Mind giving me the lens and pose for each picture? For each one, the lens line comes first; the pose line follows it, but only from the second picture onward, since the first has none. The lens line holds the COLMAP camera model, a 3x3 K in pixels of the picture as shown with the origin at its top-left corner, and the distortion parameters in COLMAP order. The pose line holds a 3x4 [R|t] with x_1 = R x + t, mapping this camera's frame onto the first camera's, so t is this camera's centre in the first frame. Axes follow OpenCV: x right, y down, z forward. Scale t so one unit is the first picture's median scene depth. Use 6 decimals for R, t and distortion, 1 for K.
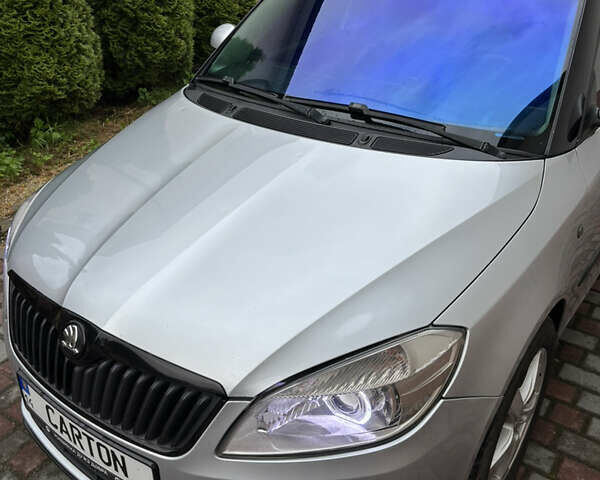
lens RADIAL K [[607.6, 0, 300.0], [0, 607.6, 240.0], [0, 0, 1]] dist [0.021357, -0.001664]
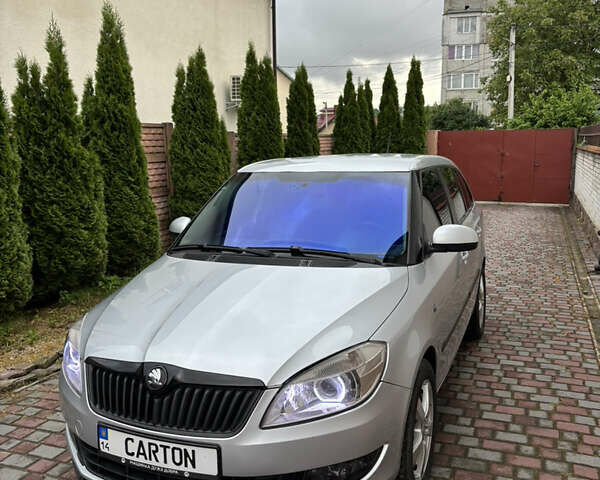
lens RADIAL K [[607.6, 0, 300.0], [0, 607.6, 240.0], [0, 0, 1]] dist [0.021357, -0.001664]
pose [[0.971085, -0.047277, 0.234005, -0.272197], [0.126298, 0.933530, -0.335514, 0.305558], [-0.202589, 0.355368, 0.912508, -0.499493]]
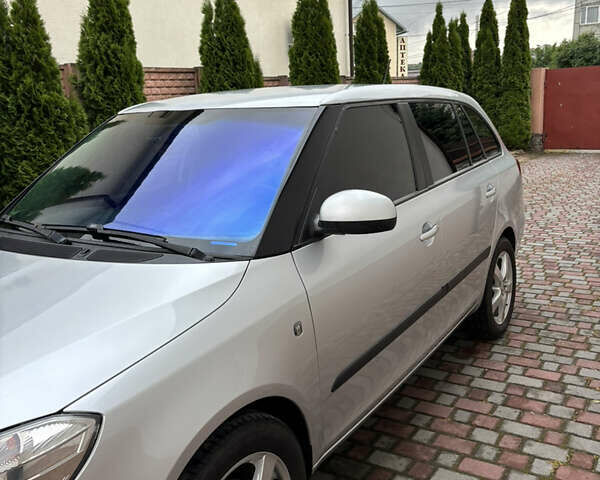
lens RADIAL K [[610.9, 0, 300.0], [0, 610.9, 240.0], [0, 0, 1]] dist [-0.058733, 0.166917]
pose [[0.997994, -0.050614, 0.038023, 0.402132], [0.059260, 0.958192, -0.279922, 0.118935], [-0.022266, 0.281614, 0.959270, -0.020762]]
